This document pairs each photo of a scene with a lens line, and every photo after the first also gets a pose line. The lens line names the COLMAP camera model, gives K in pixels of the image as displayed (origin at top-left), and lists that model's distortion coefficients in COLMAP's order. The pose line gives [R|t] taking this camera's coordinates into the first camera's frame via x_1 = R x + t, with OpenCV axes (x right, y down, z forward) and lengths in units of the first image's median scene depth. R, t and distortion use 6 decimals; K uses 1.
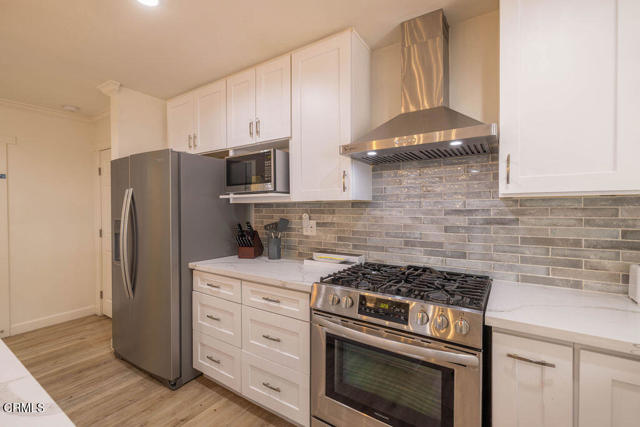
lens RADIAL K [[275.8, 0, 318.1], [0, 275.8, 212.2], [0, 0, 1]] dist [0.001122, 0.000142]
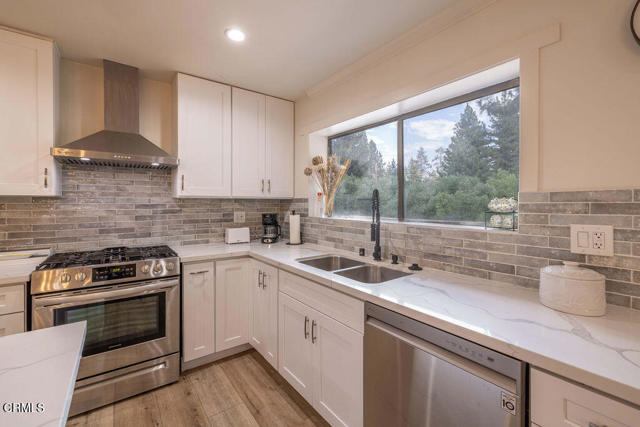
lens RADIAL K [[275.8, 0, 318.5], [0, 275.8, 208.7], [0, 0, 1]] dist [0.001122, 0.000142]
pose [[0.340908, -0.013722, 0.939997, -0.617698], [0.010423, 0.999887, 0.010816, 0.007842], [-0.940039, 0.006111, 0.341012, -0.412564]]
